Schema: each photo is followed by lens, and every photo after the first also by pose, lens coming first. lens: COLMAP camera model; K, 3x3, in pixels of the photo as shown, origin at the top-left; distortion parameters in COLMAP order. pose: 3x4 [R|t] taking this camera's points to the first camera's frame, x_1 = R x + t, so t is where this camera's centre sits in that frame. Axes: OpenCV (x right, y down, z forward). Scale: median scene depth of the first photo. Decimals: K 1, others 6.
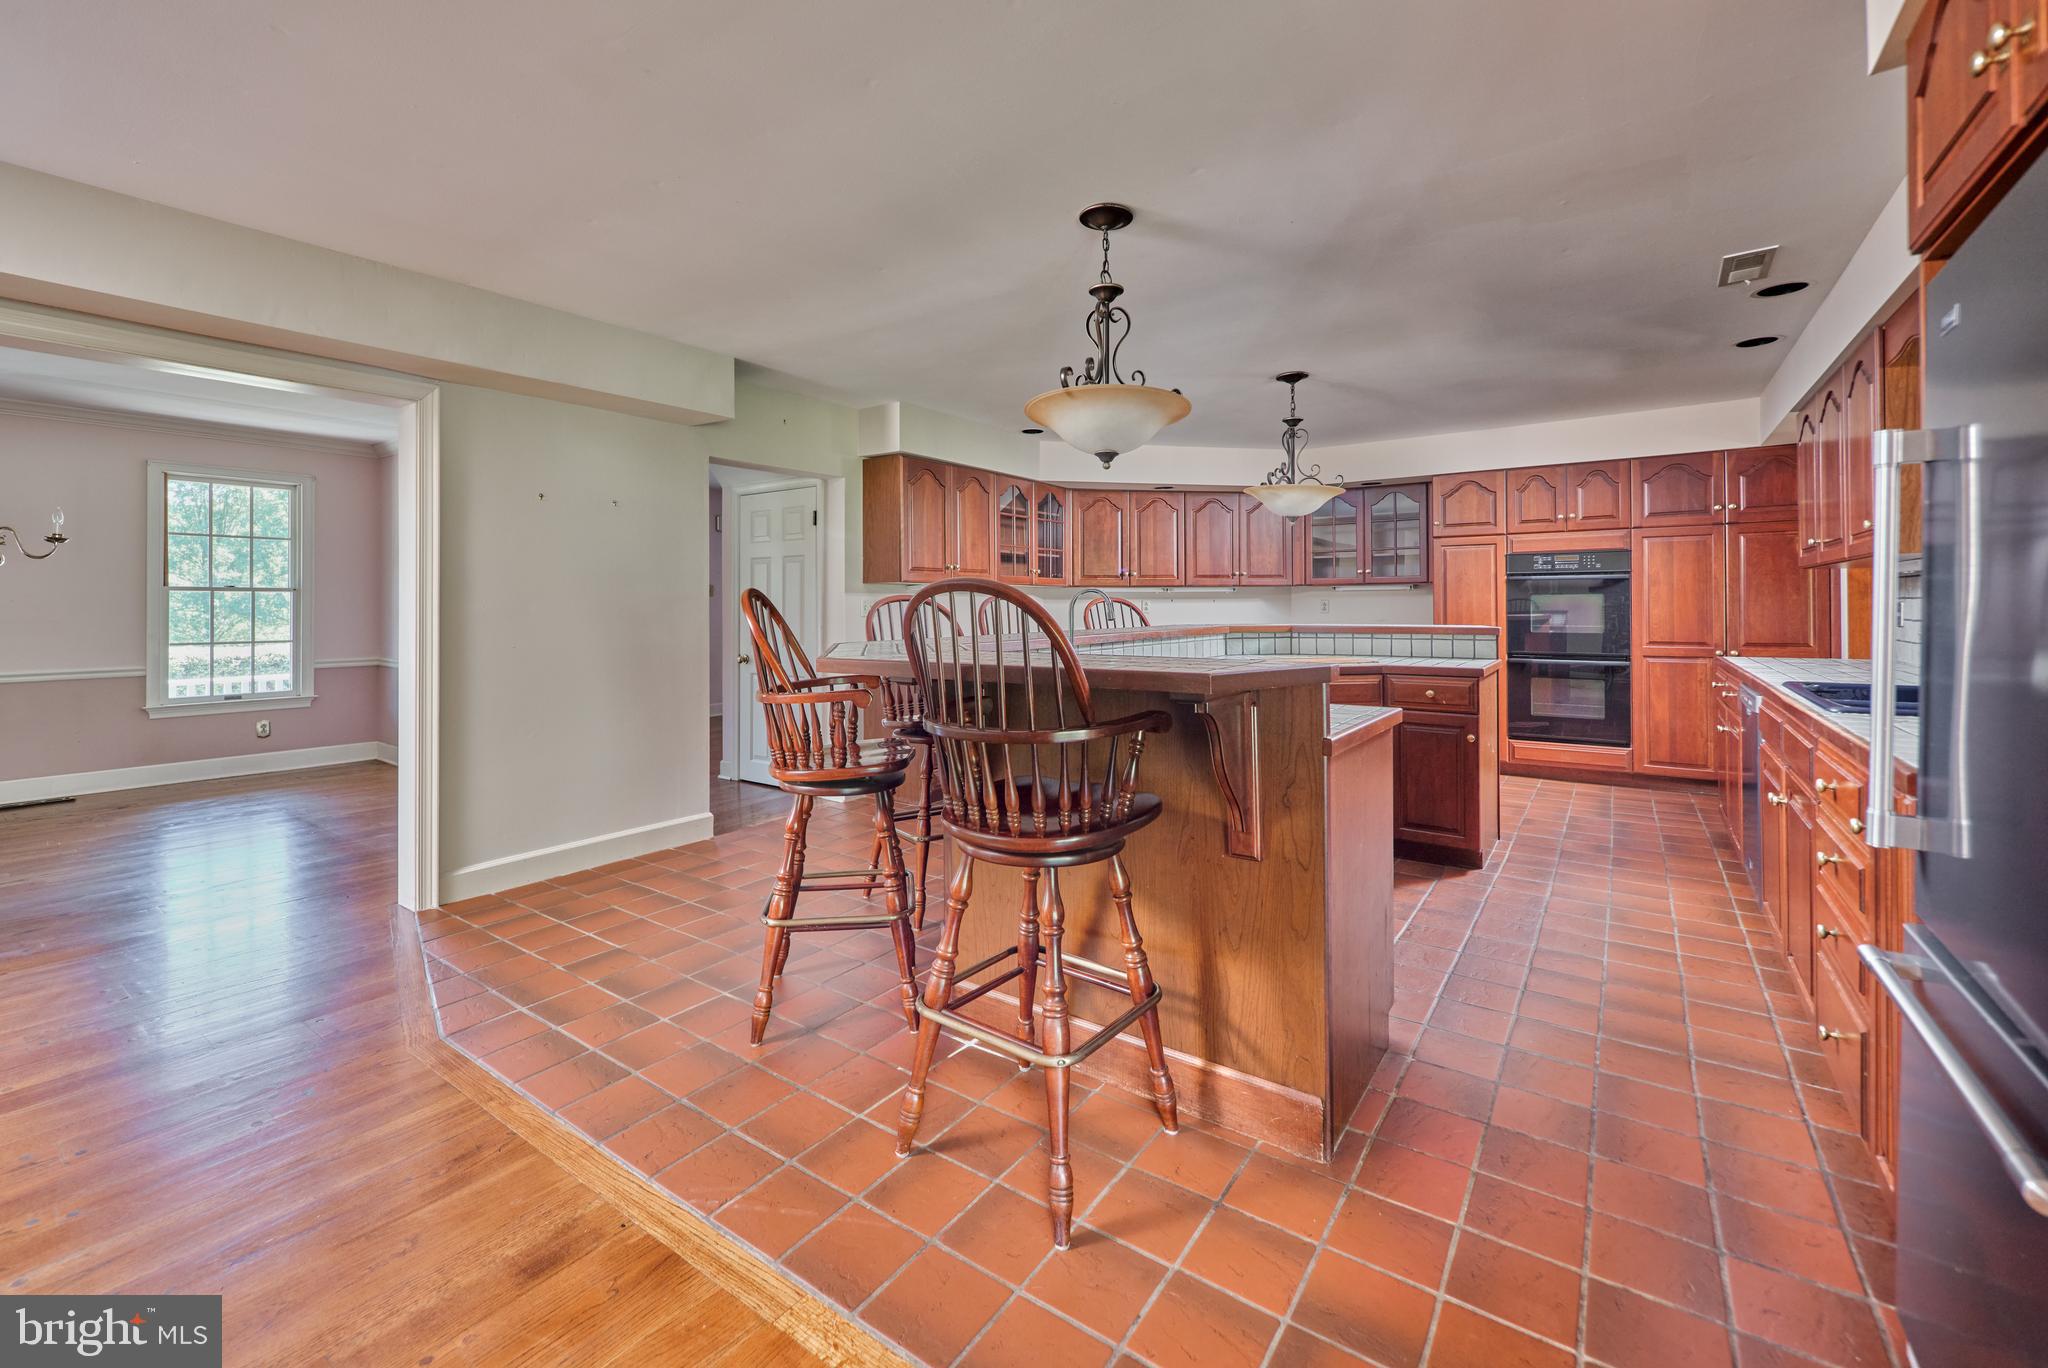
lens RADIAL K [[838.0, 0, 1020.7], [0, 838.0, 598.7], [0, 0, 1]] dist [-0.002990, -0.000047]
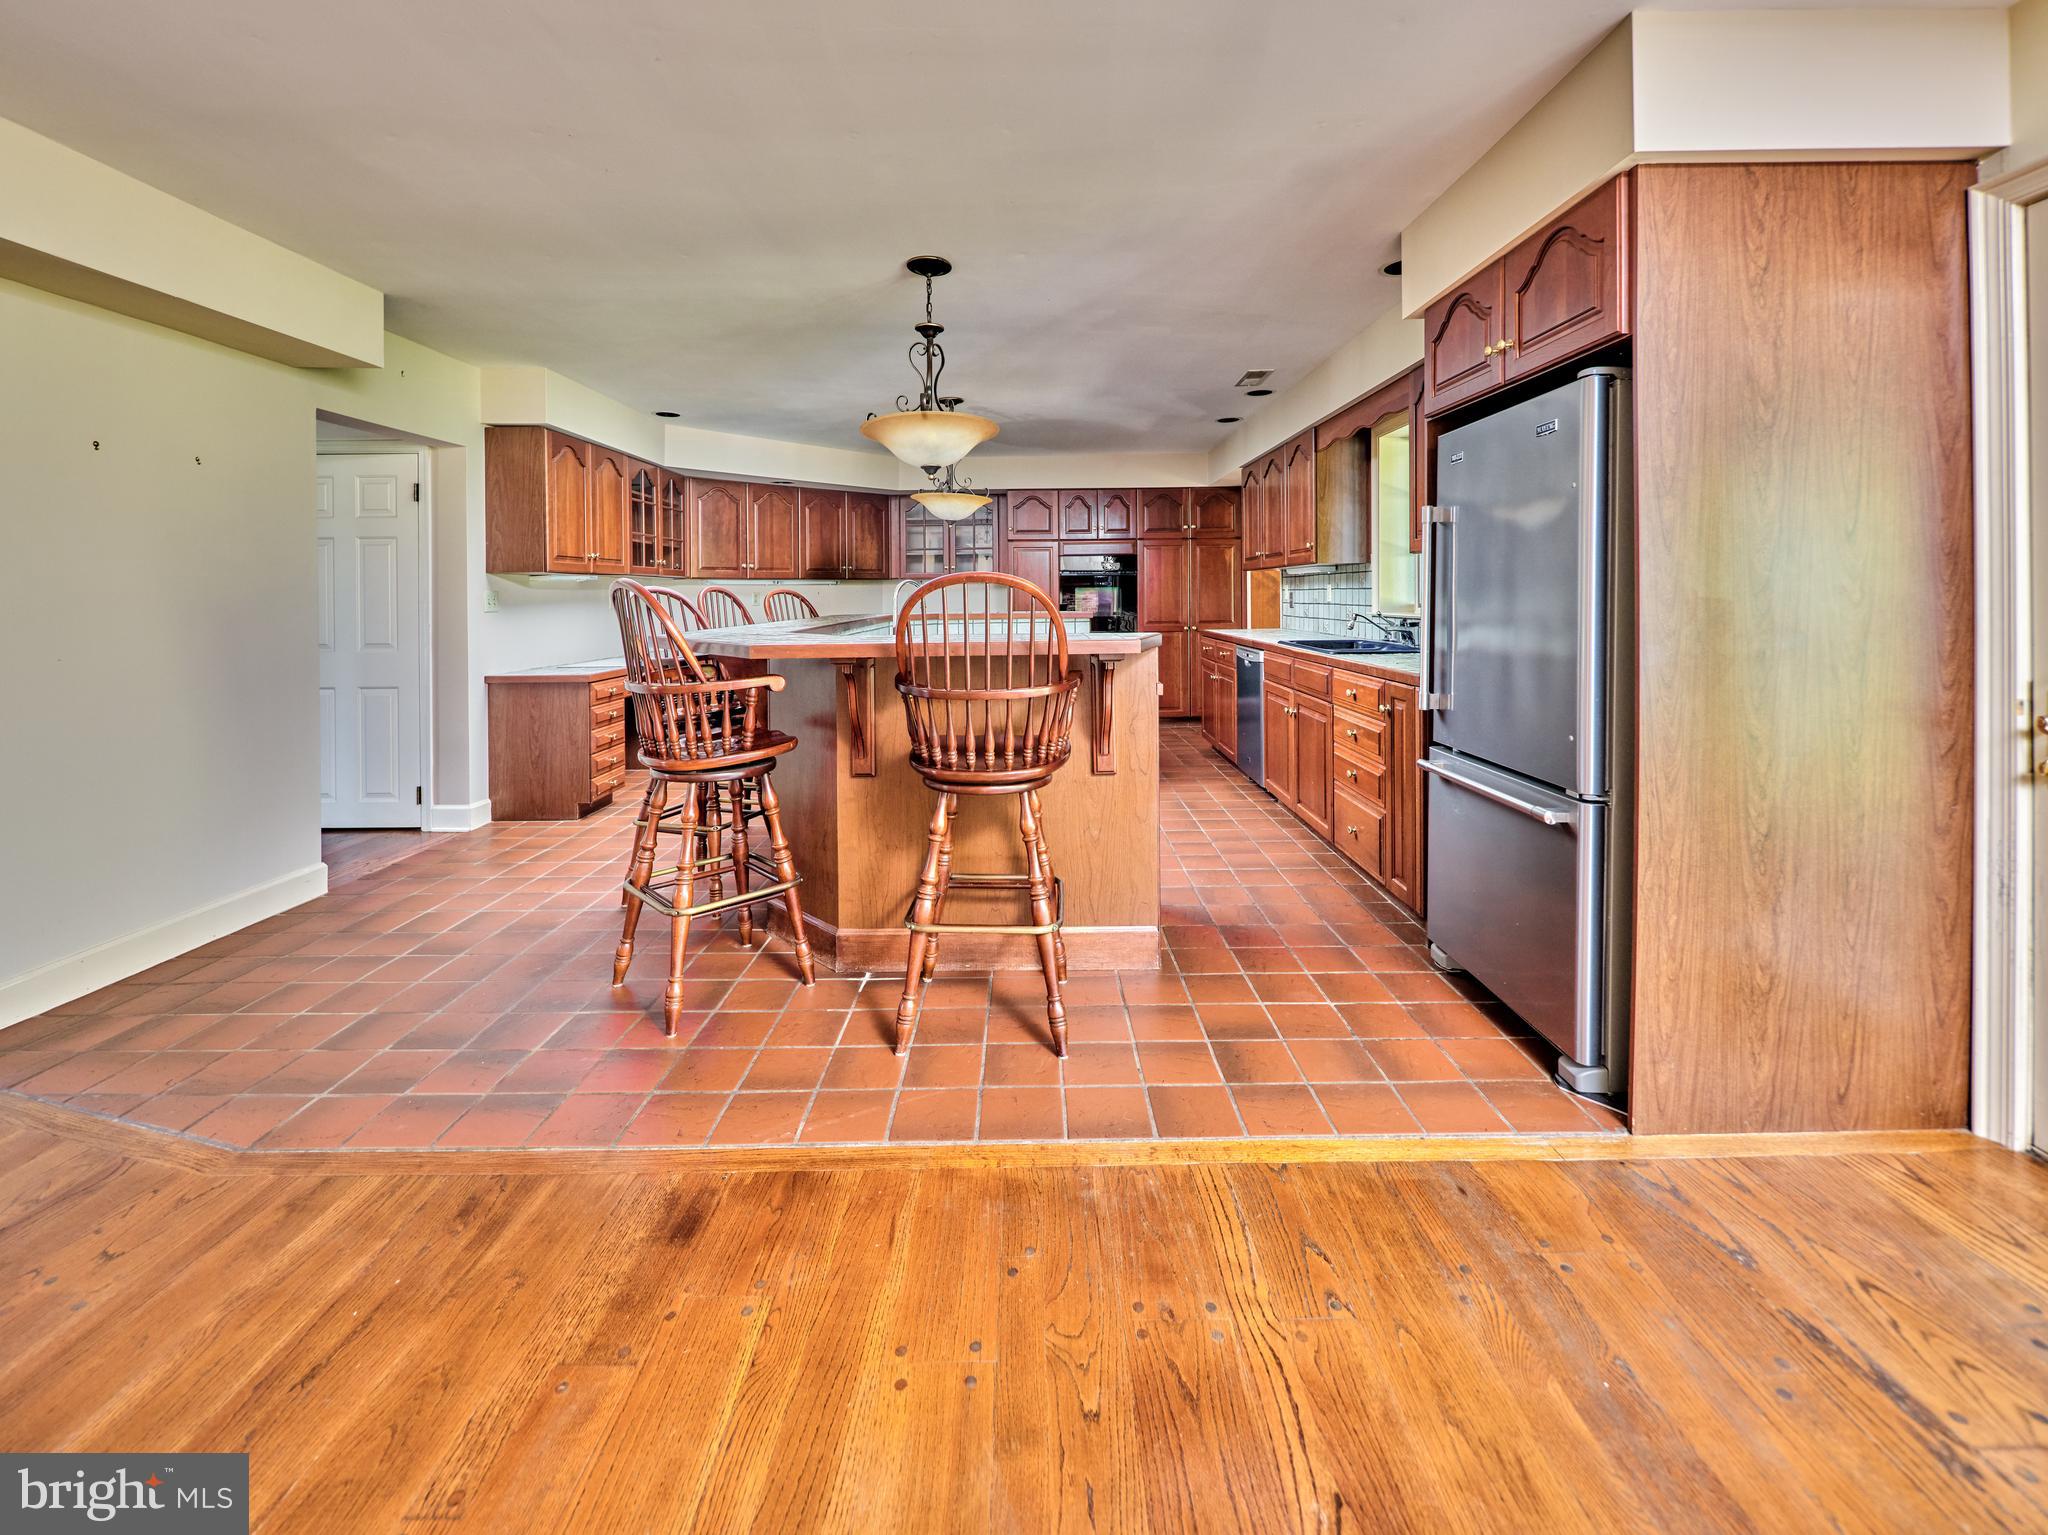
lens RADIAL K [[827.8, 0, 1057.4], [0, 827.8, 602.0], [0, 0, 1]] dist [0.002303, -0.000161]
pose [[0.811038, -0.006835, 0.584954, -0.340241], [-0.000272, 0.999927, 0.012061, 0.002543], [-0.584994, -0.009941, 0.810977, -0.043367]]
